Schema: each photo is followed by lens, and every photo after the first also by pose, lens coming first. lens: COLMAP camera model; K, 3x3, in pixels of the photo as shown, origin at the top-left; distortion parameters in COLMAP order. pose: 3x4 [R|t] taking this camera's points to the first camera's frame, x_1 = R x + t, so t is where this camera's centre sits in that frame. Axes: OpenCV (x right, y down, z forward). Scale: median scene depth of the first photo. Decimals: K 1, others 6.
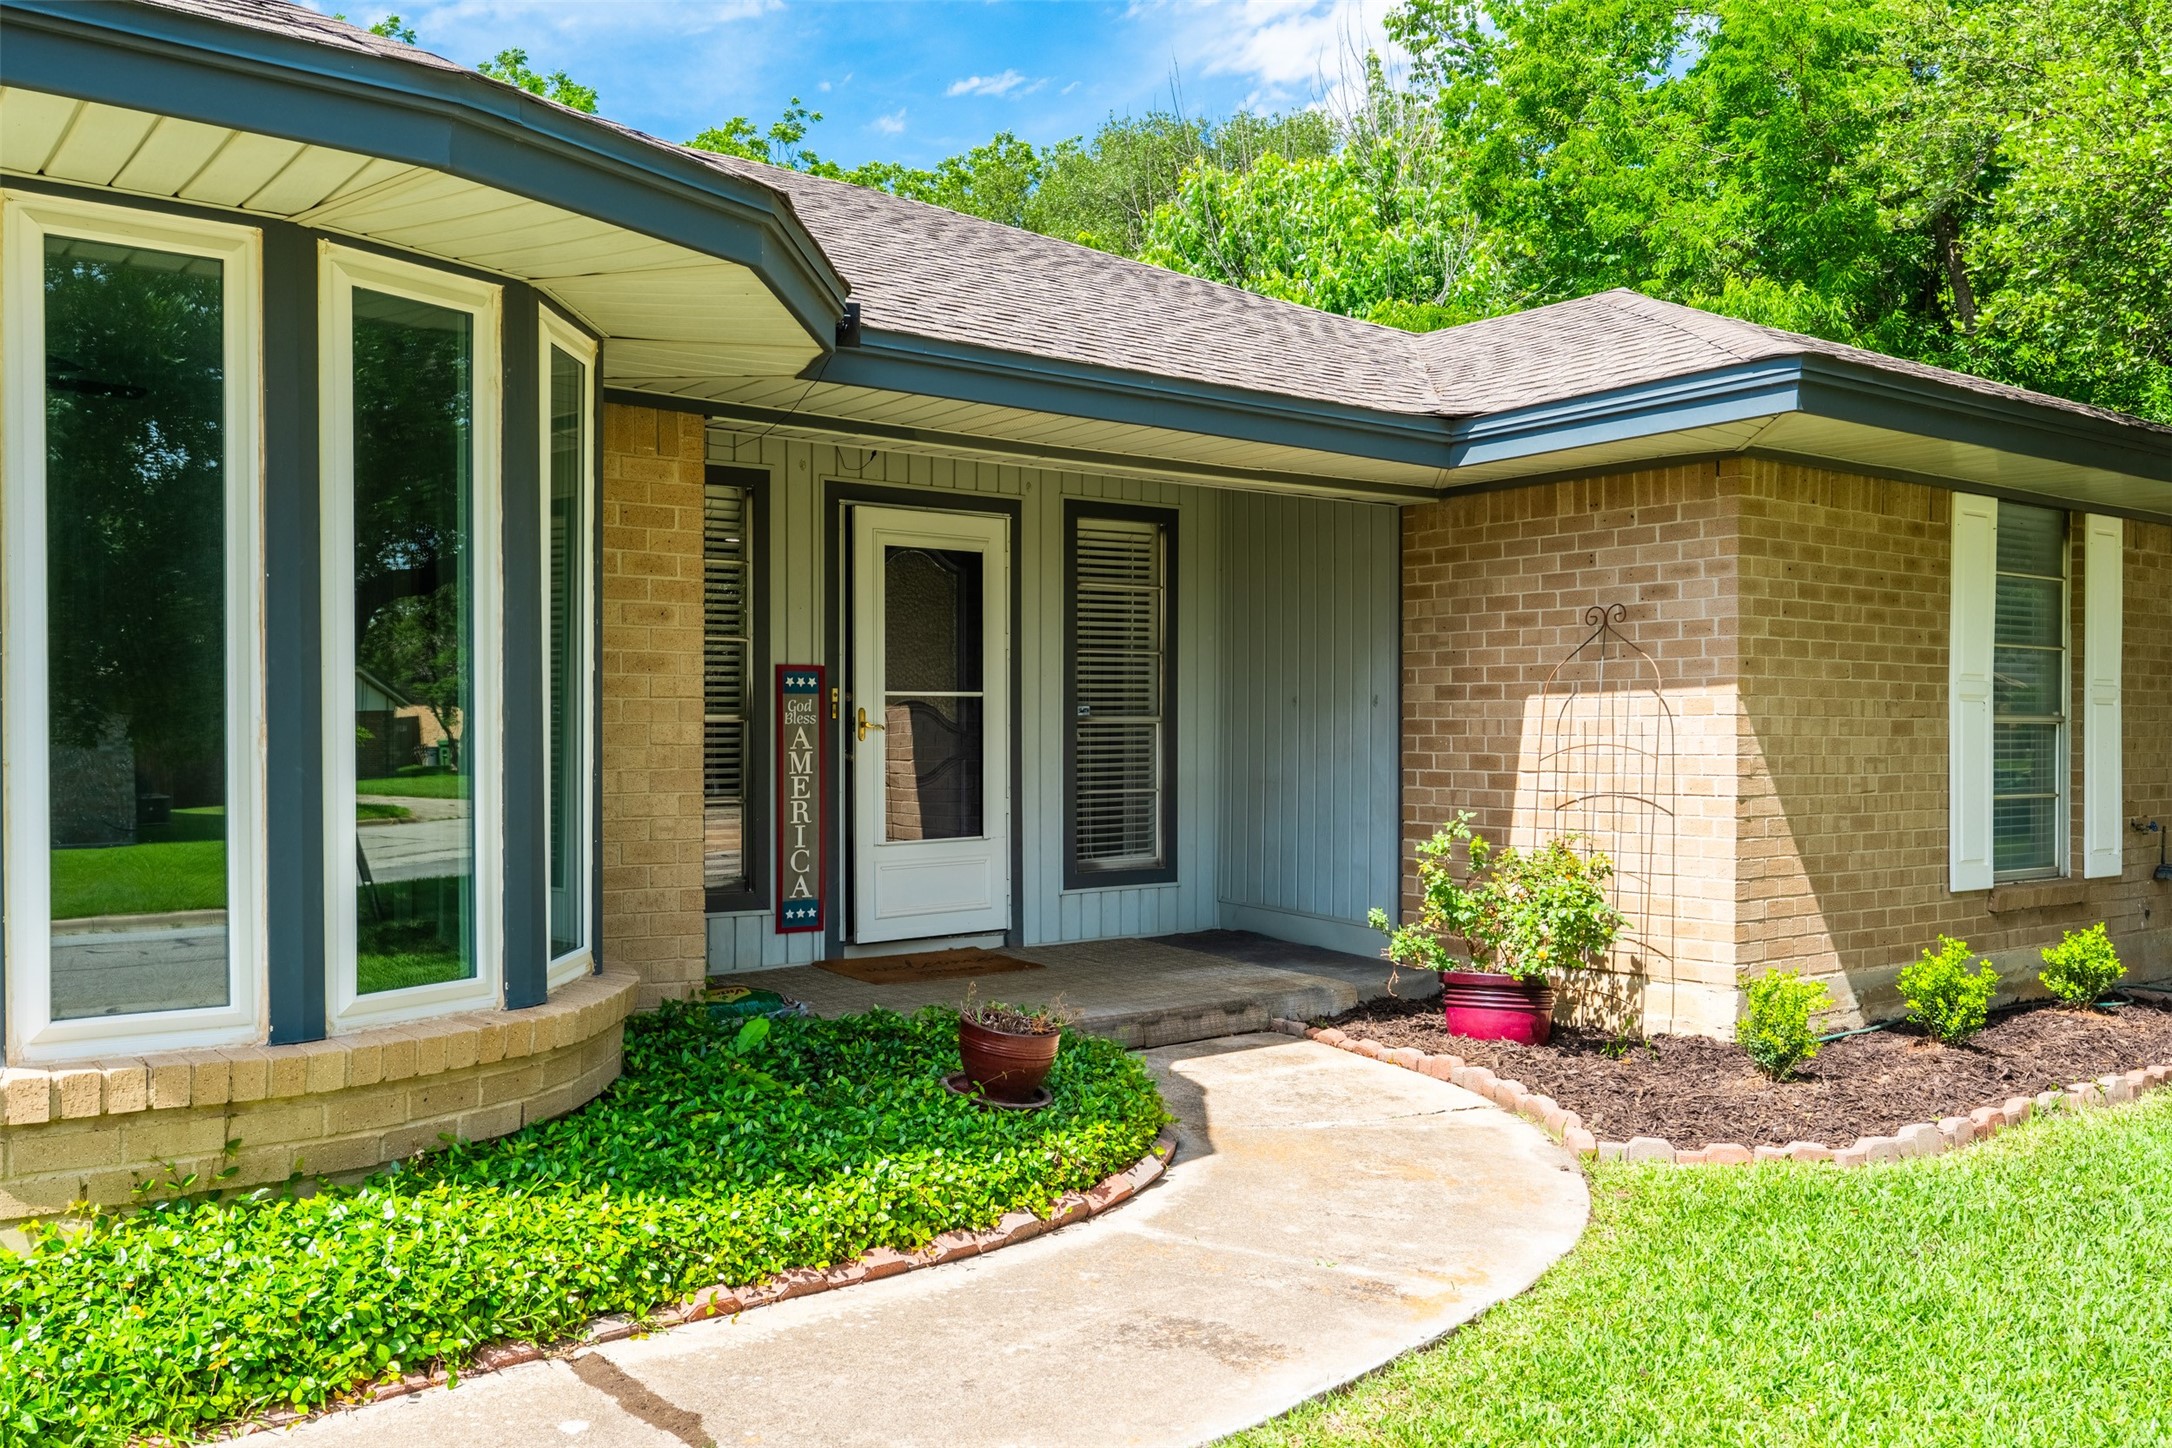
lens RADIAL K [[1821.4, 0, 1082.7], [0, 1821.4, 730.6], [0, 0, 1]] dist [-0.004301, -0.000320]
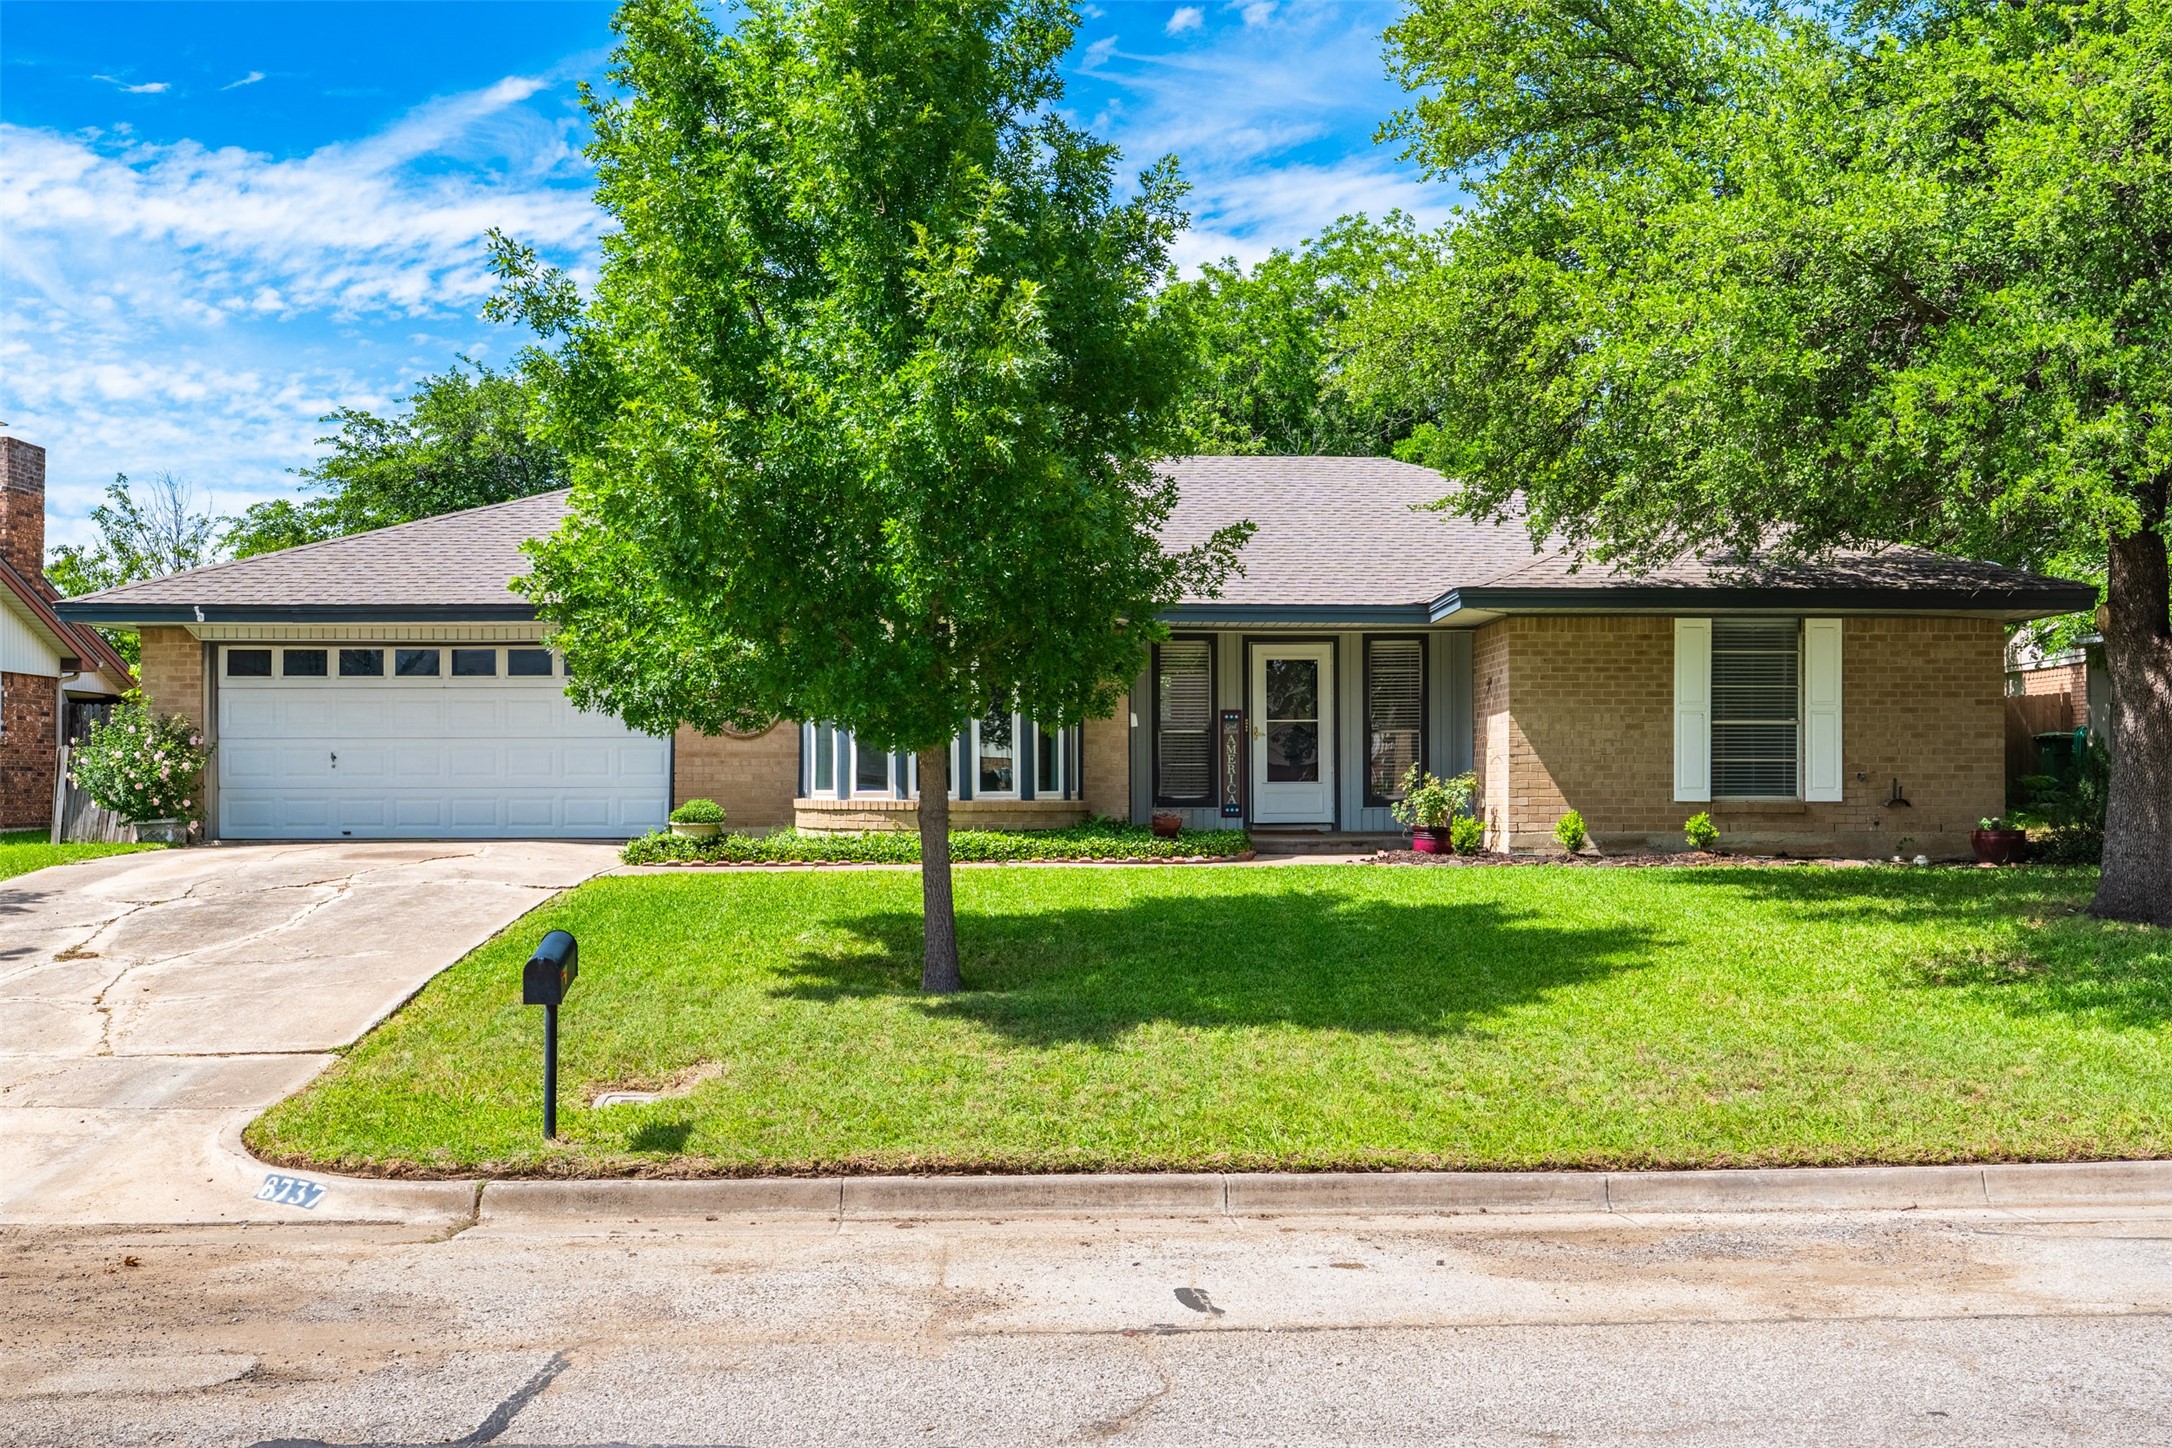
lens RADIAL K [[2004.8, 0, 1056.6], [0, 2004.8, 811.1], [0, 0, 1]] dist [0.042860, -0.007966]
pose [[0.801028, 0.006538, -0.598591, 1.304761], [0.000627, 0.999931, 0.011760, 0.069953], [0.598626, -0.009796, 0.800969, -1.352764]]
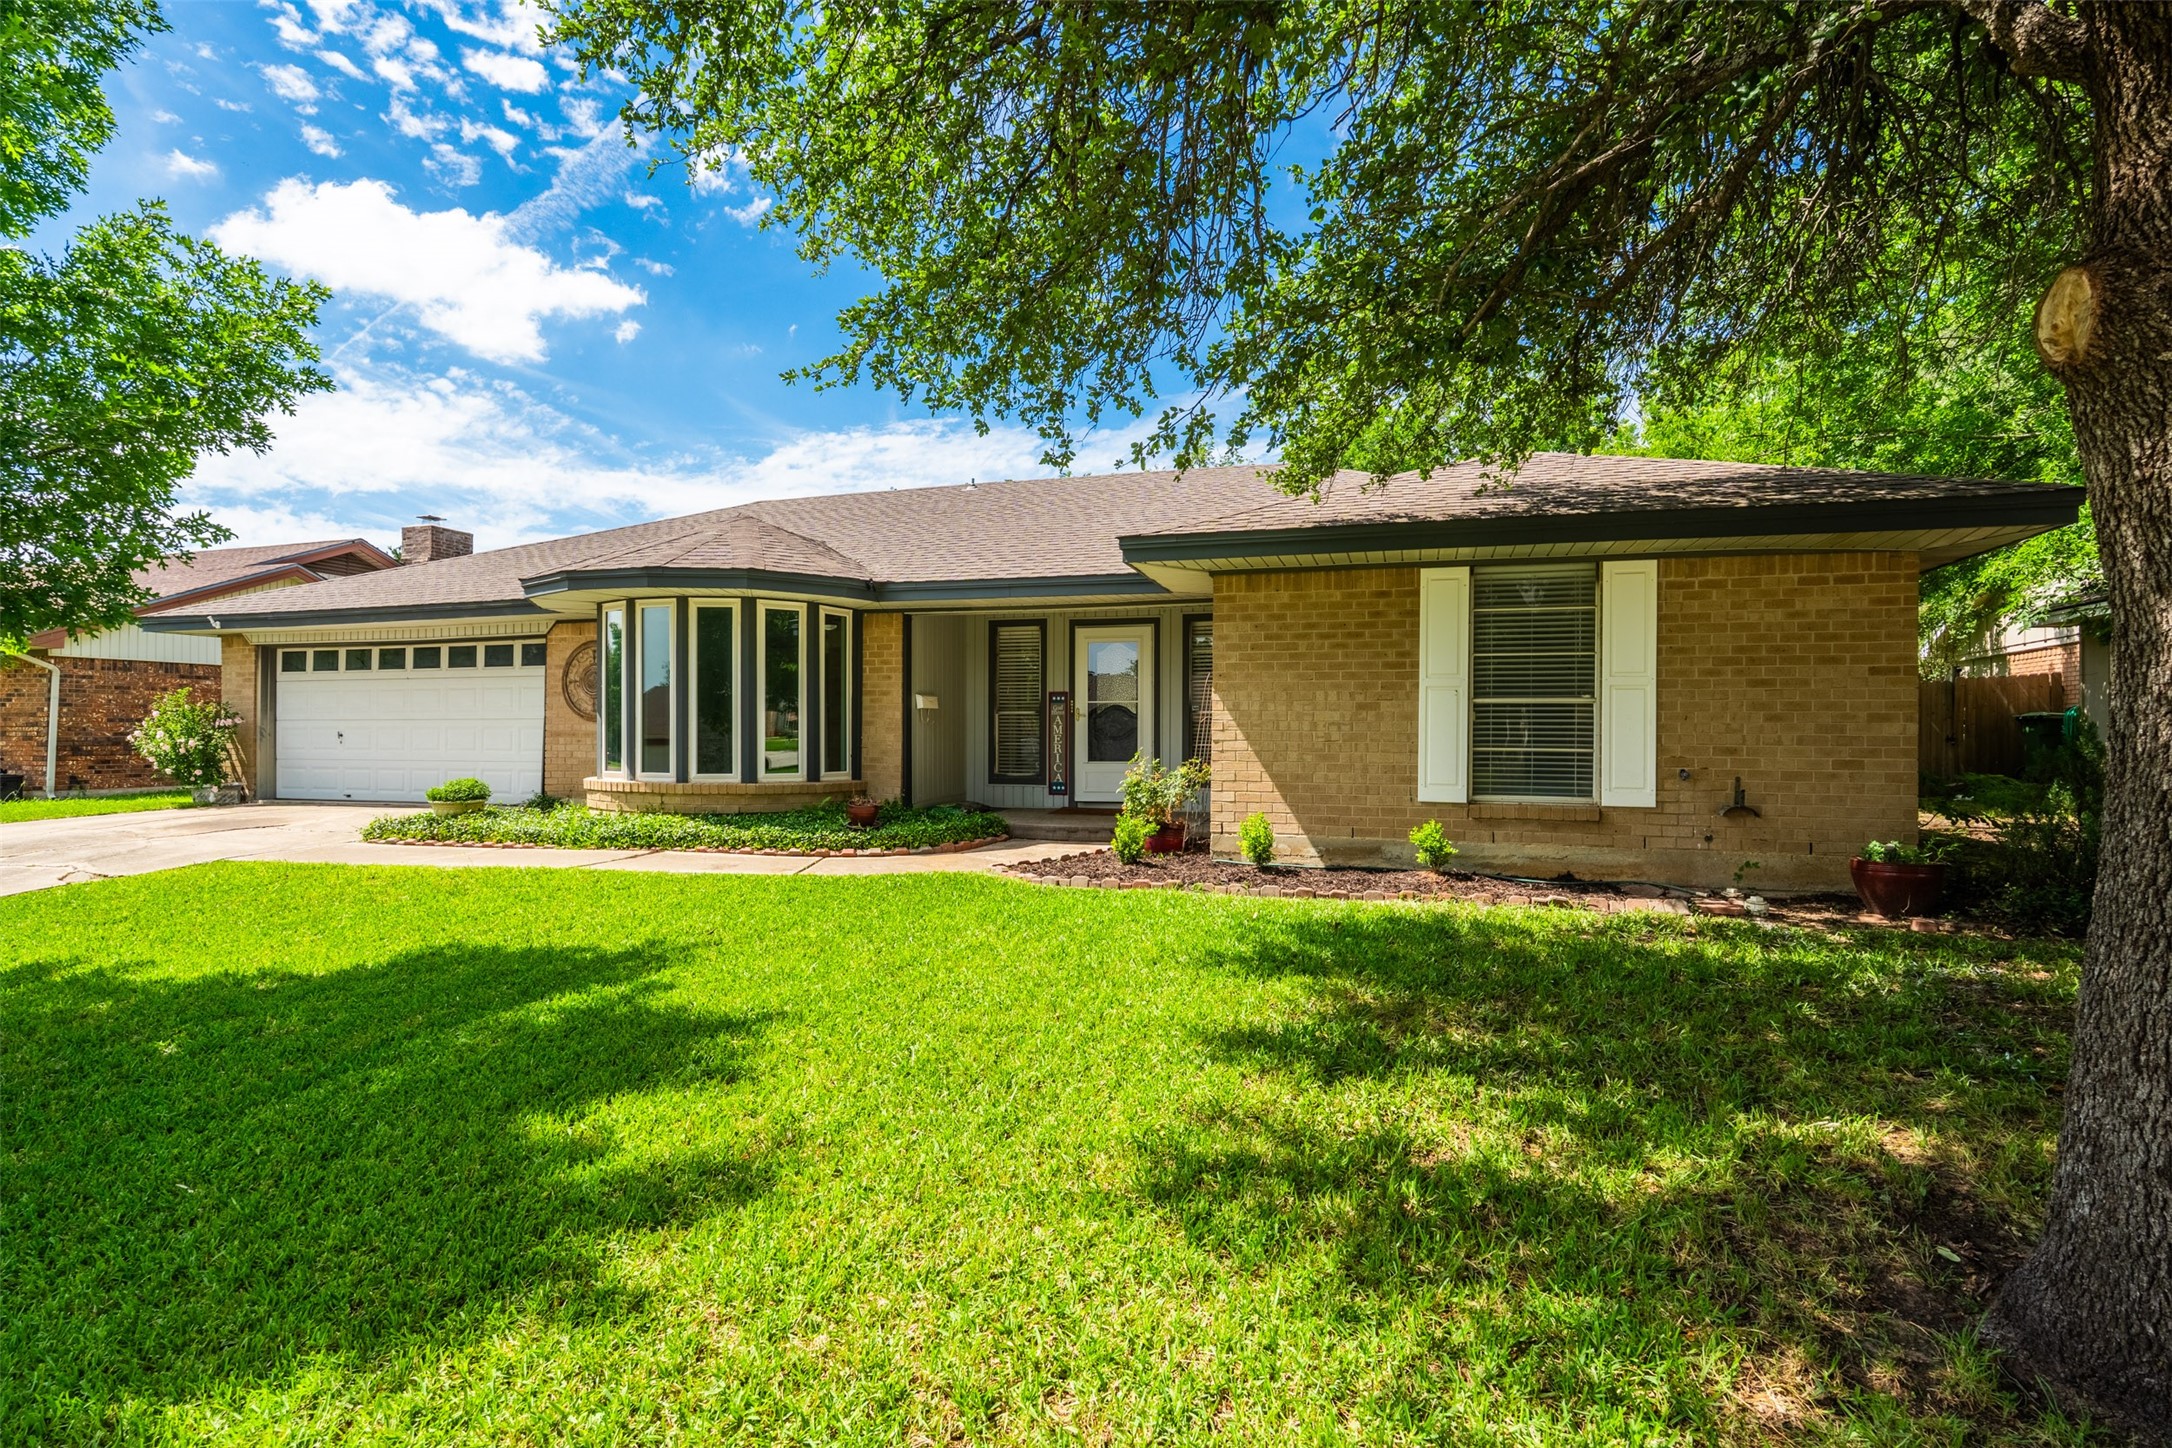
lens RADIAL K [[1019.4, 0, 1082.9], [0, 1019.4, 746.7], [0, 0, 1]] dist [0.006909, 0.000634]
pose [[0.583344, 0.009164, -0.812174, 1.054249], [-0.005292, 0.999958, 0.007482, 0.030741], [0.812208, -0.000067, 0.583368, 0.177715]]
